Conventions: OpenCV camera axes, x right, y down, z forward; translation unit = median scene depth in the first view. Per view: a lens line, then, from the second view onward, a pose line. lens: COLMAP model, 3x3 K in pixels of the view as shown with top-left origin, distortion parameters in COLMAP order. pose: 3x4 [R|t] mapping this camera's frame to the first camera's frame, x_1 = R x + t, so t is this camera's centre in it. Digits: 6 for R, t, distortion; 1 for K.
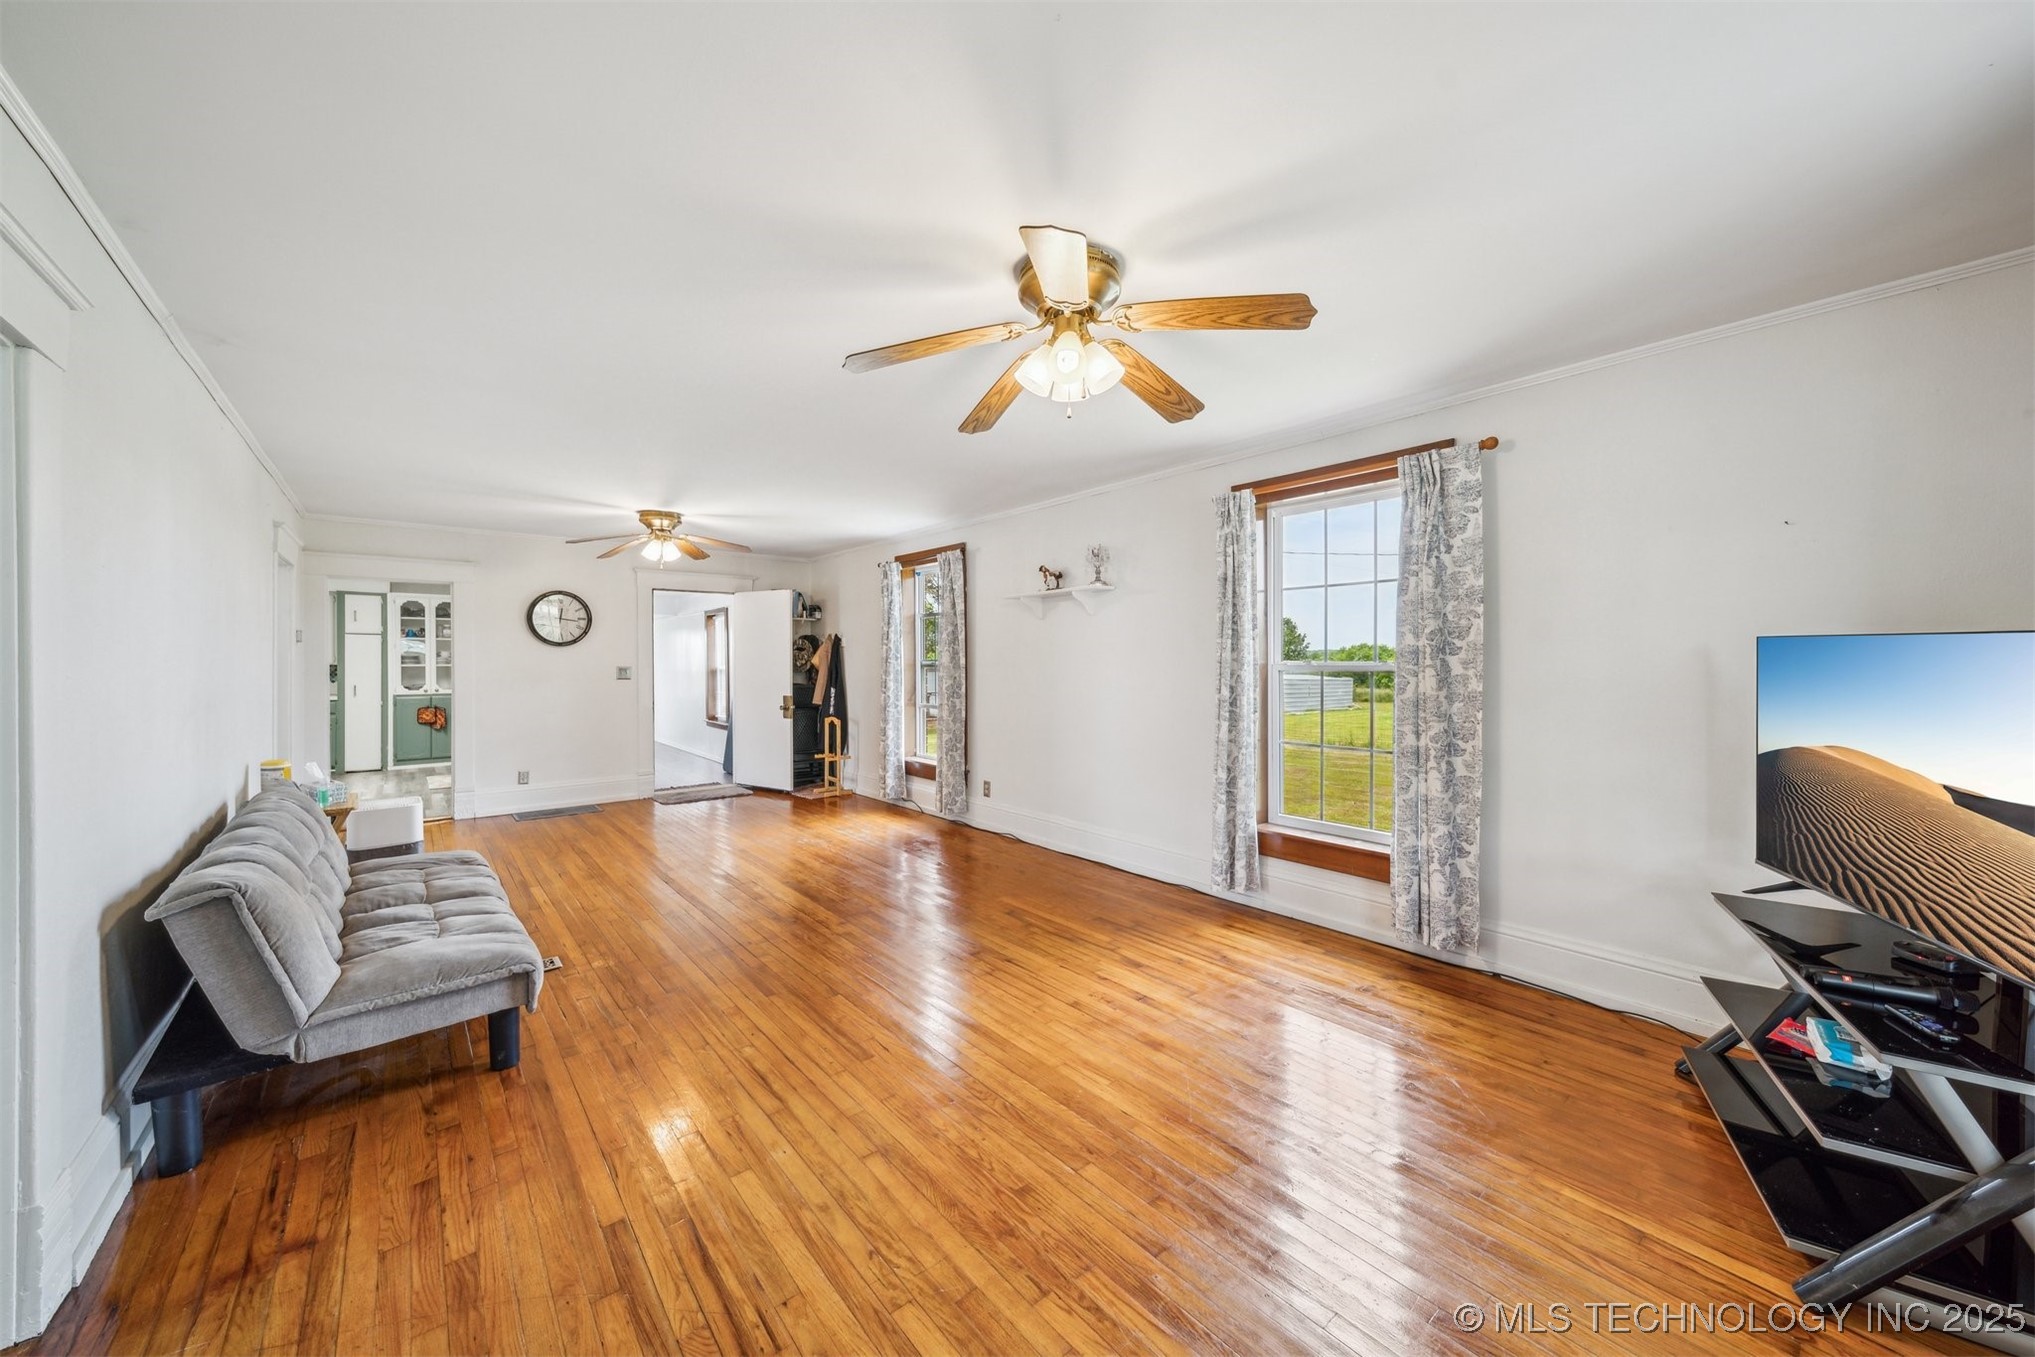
lens RADIAL K [[731.2, 0, 1005.8], [0, 731.2, 660.9], [0, 0, 1]] dist [0.001227, -0.000370]
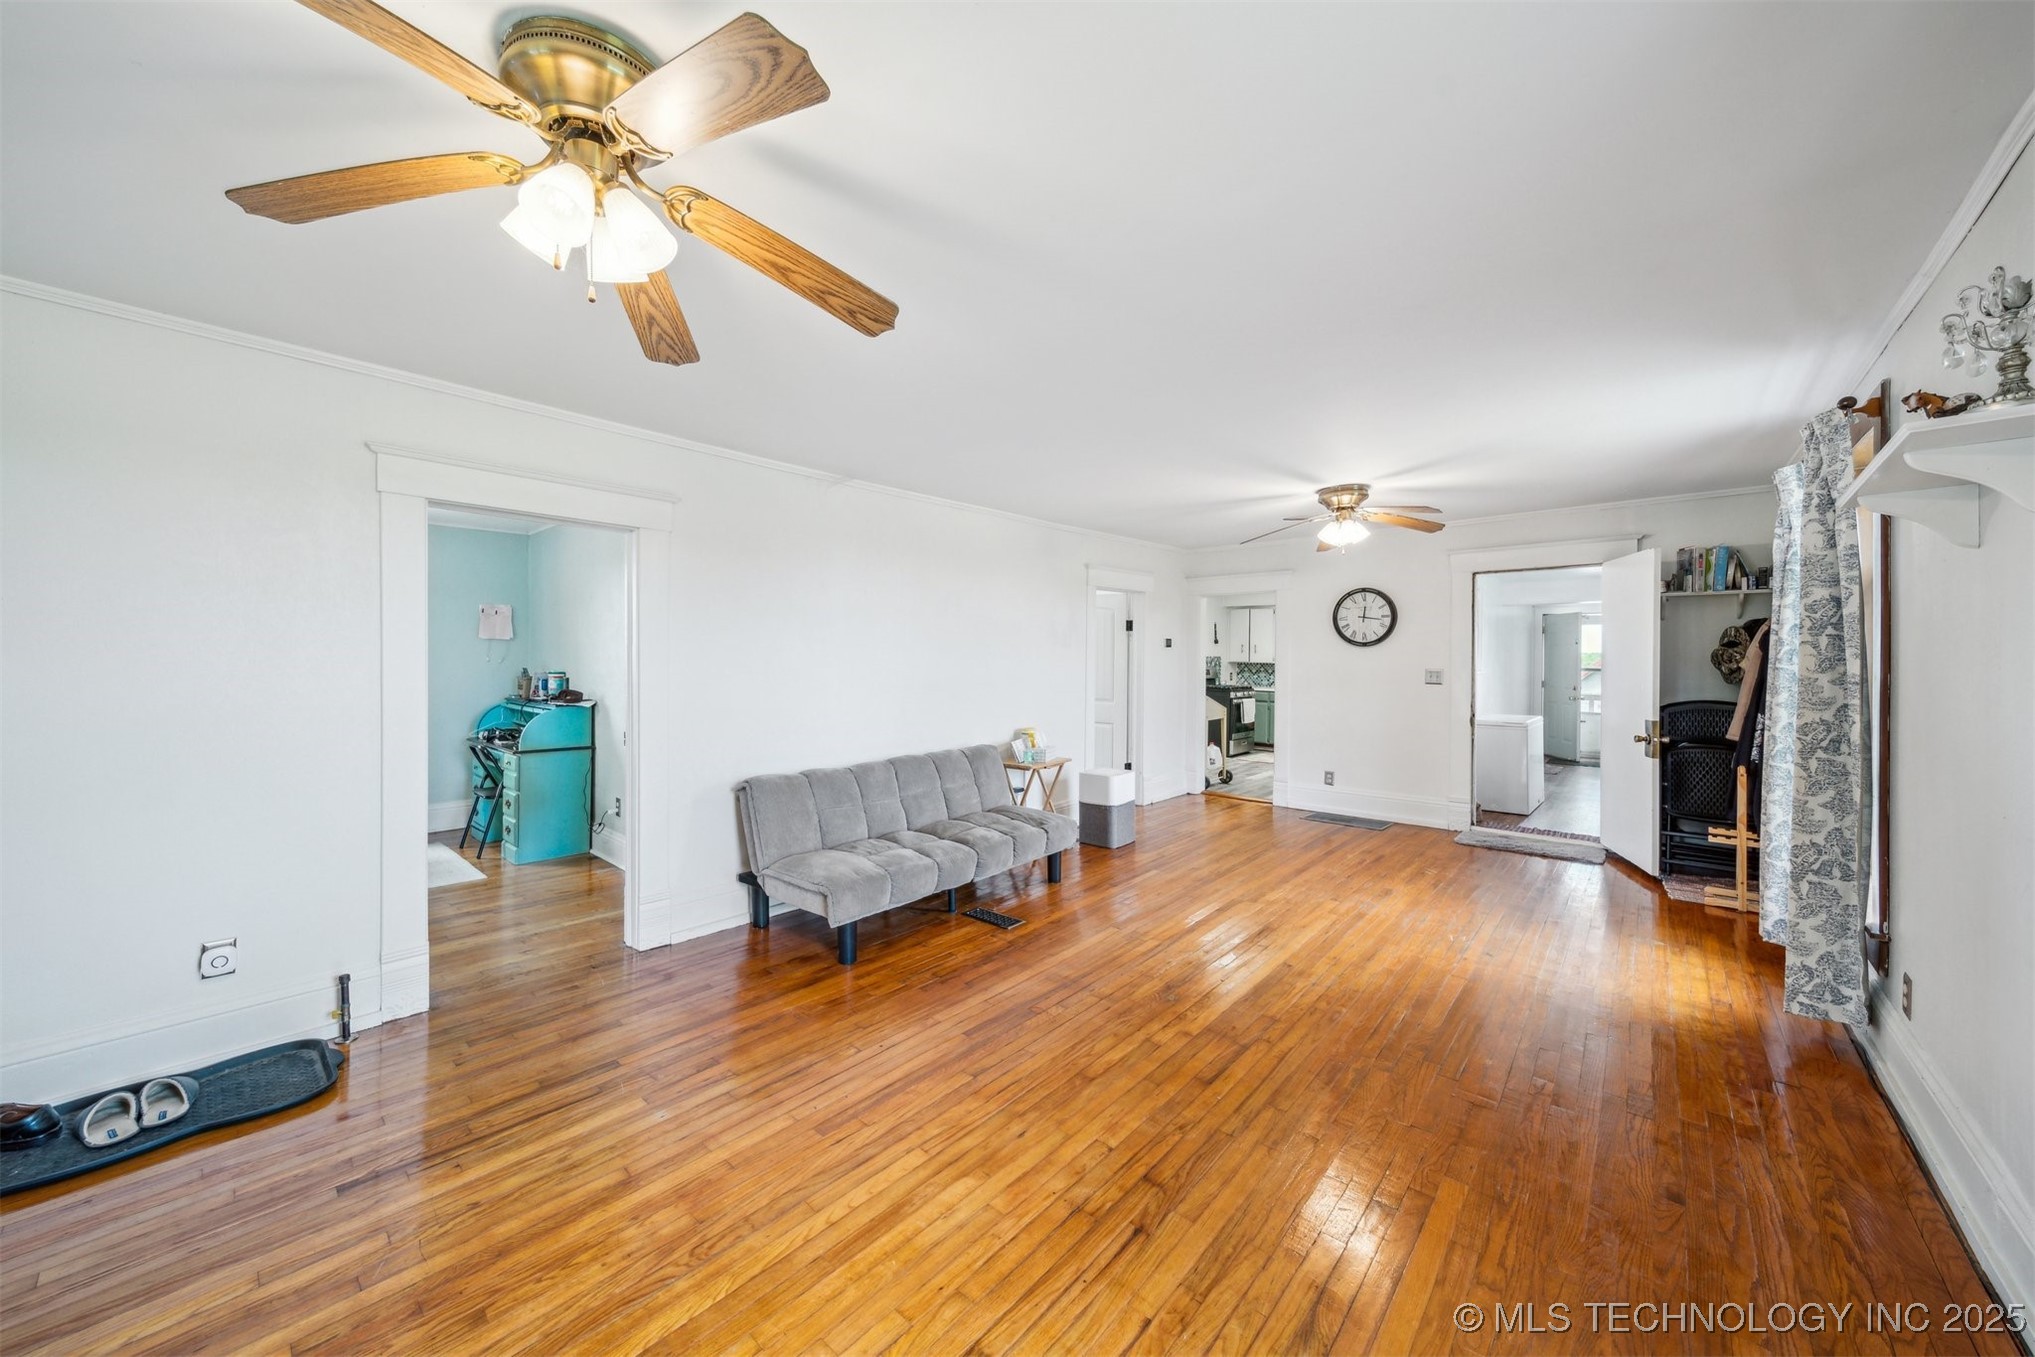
lens RADIAL K [[723.8, 0, 1002.2], [0, 723.8, 661.0], [0, 0, 1]] dist [0.004793, -0.000126]
pose [[0.145476, 0.005724, -0.989345, 0.481645], [-0.004769, 0.999976, 0.005084, -0.007649], [0.989350, 0.003978, 0.145500, 0.774445]]
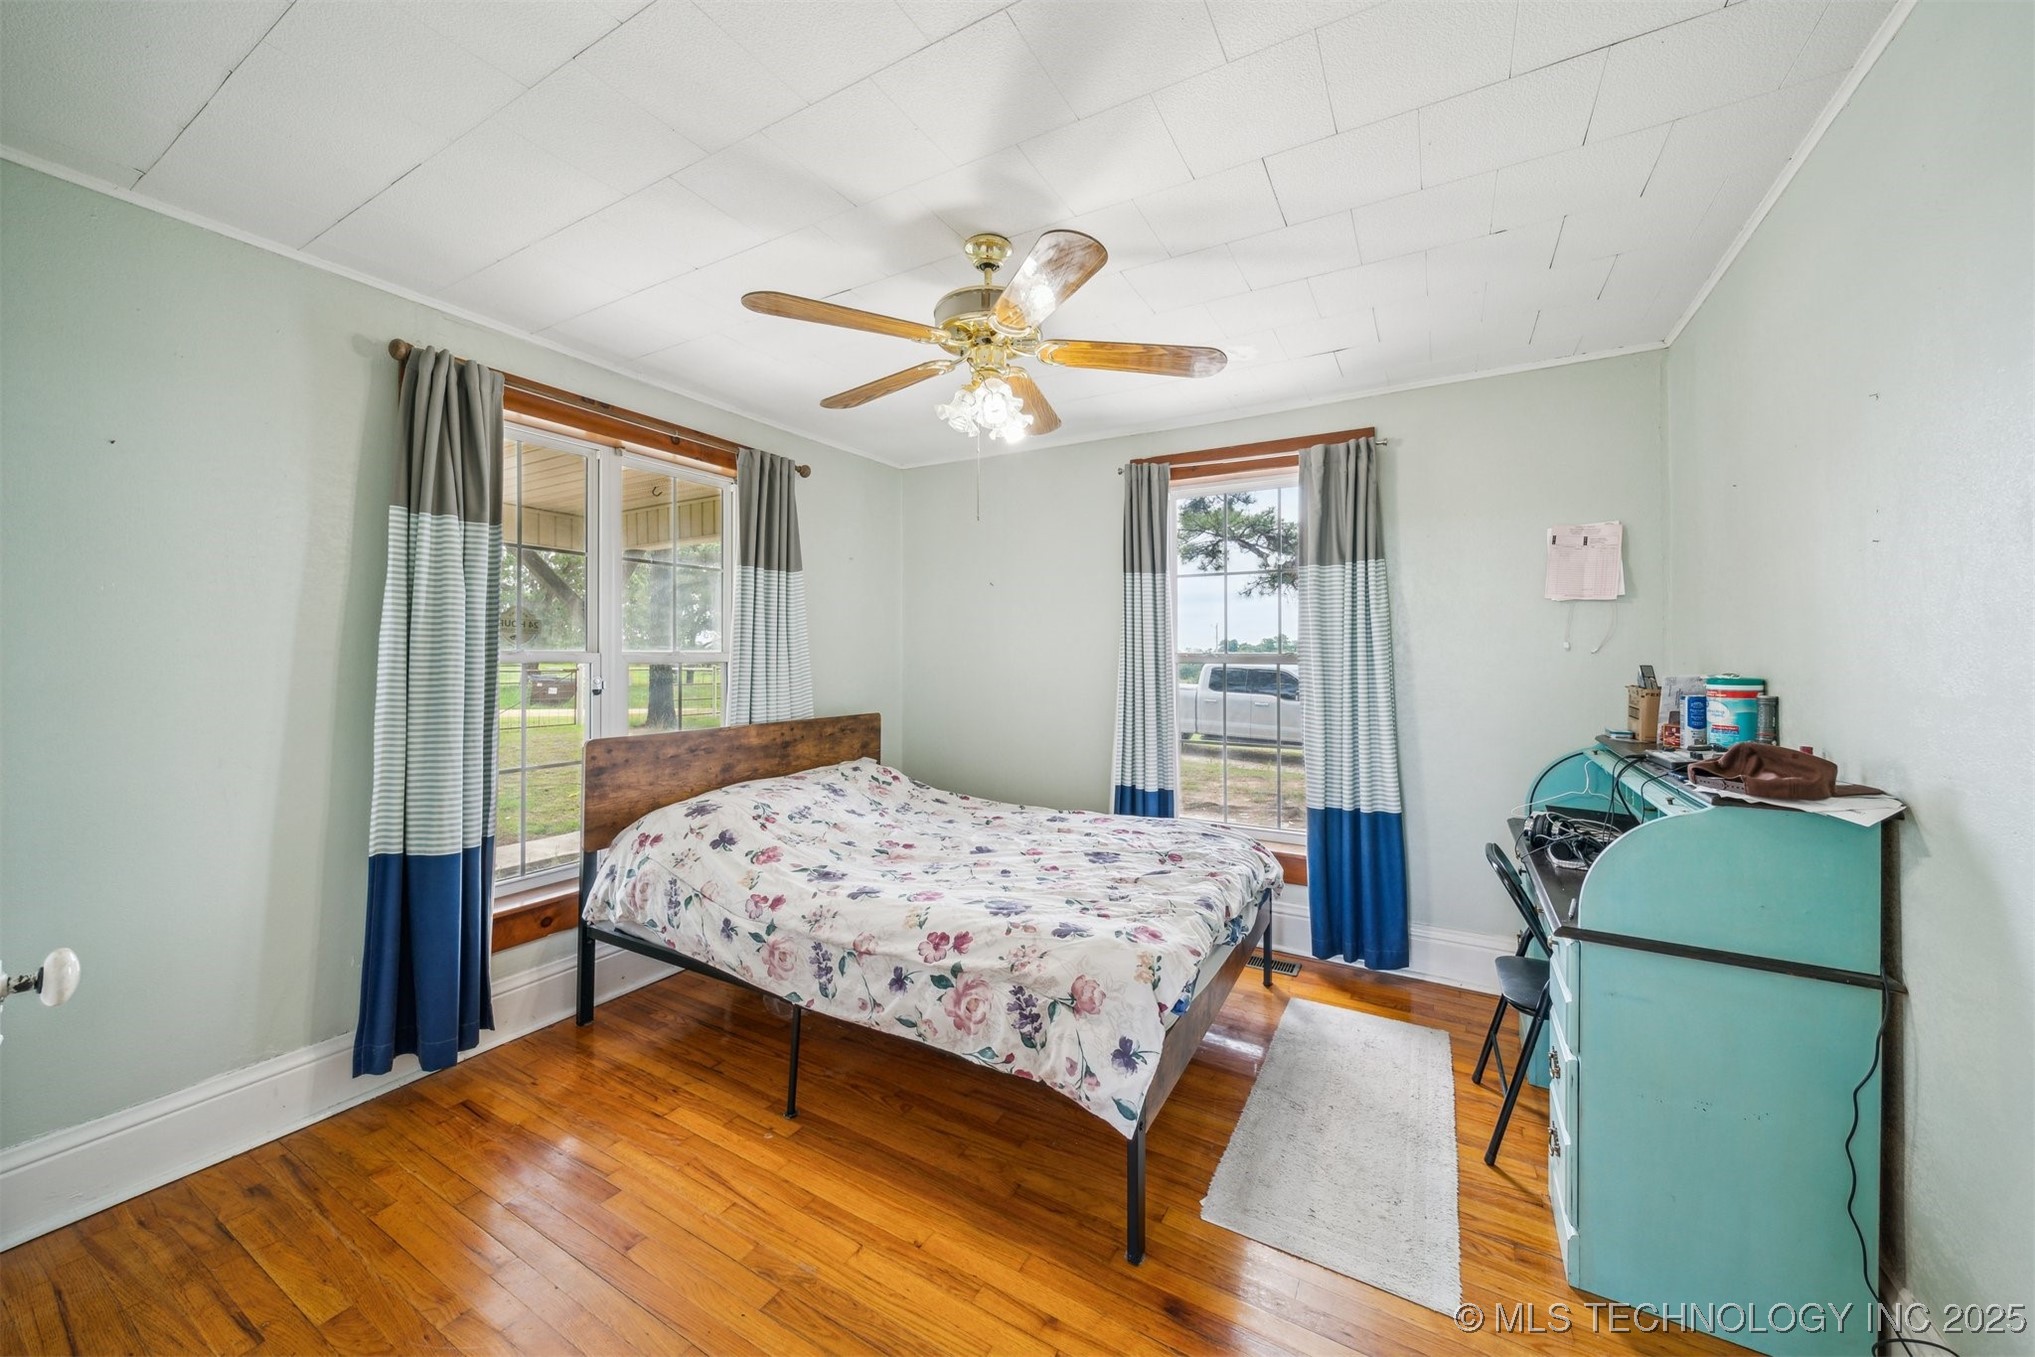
lens RADIAL K [[746.5, 0, 1015.4], [0, 746.5, 649.4], [0, 0, 1]] dist [-0.000094, -0.000137]
pose [[-0.936018, 0.005169, -0.351915, -0.571762], [0.005043, 0.999986, 0.001275, 0.005509], [0.351917, -0.000581, -0.936031, 0.354737]]
